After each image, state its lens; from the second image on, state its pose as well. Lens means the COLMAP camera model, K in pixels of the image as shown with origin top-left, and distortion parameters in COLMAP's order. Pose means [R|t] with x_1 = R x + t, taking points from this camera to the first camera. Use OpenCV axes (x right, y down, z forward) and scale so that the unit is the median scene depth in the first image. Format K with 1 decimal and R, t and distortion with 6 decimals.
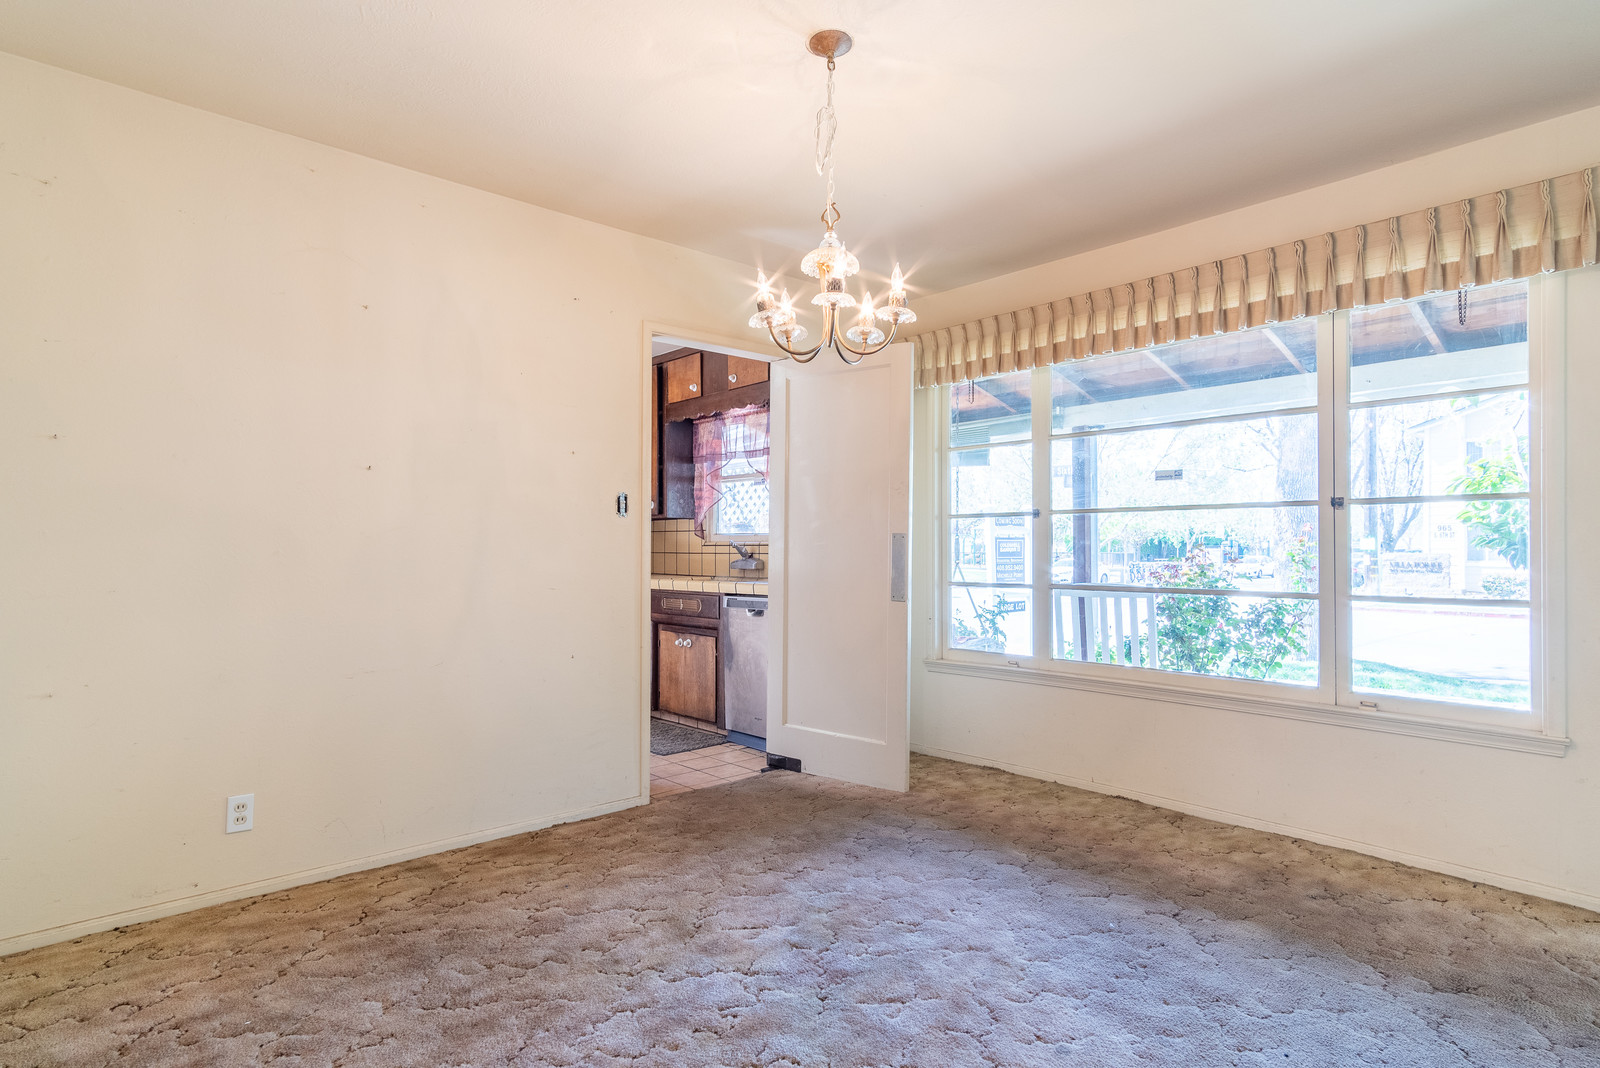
lens RADIAL K [[853.1, 0, 811.8], [0, 853.1, 541.4], [0, 0, 1]] dist [0.006441, 0.000987]
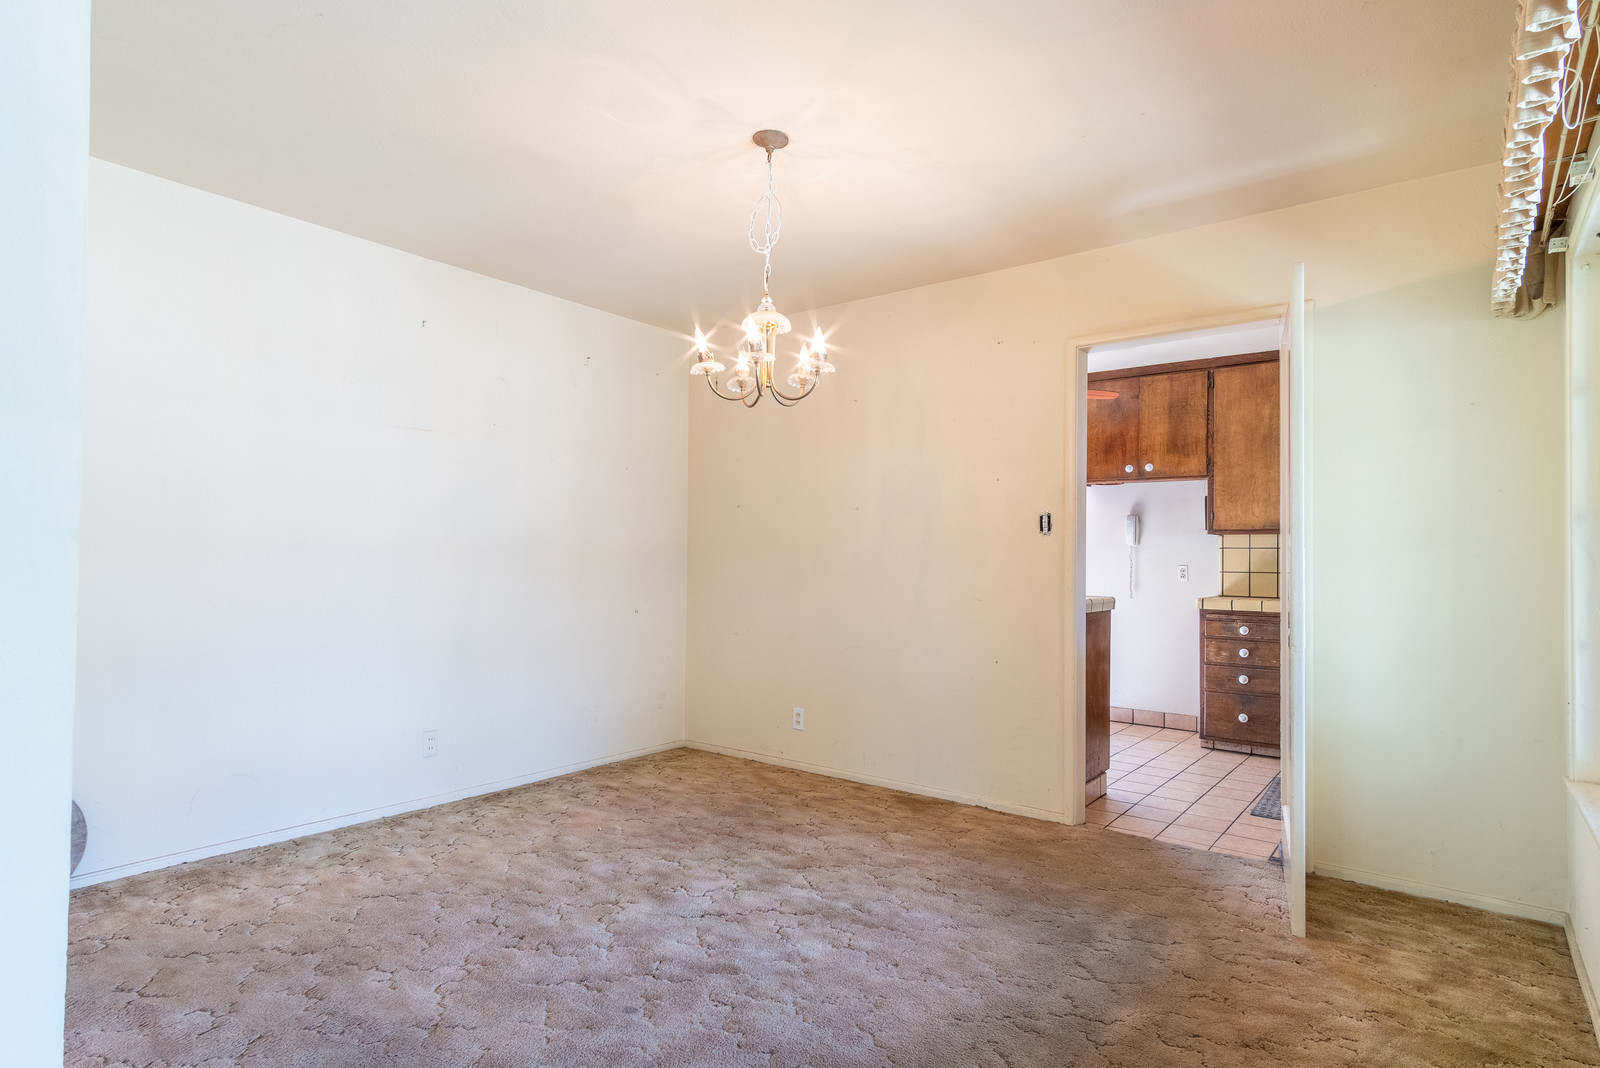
lens RADIAL K [[853.1, 0, 802.8], [0, 853.1, 537.9], [0, 0, 1]] dist [0.006441, 0.000987]
pose [[0.172931, -0.025958, -0.984592, 0.955900], [-0.006042, 0.999606, -0.027415, 0.005678], [0.984915, 0.010690, 0.172706, 0.677882]]
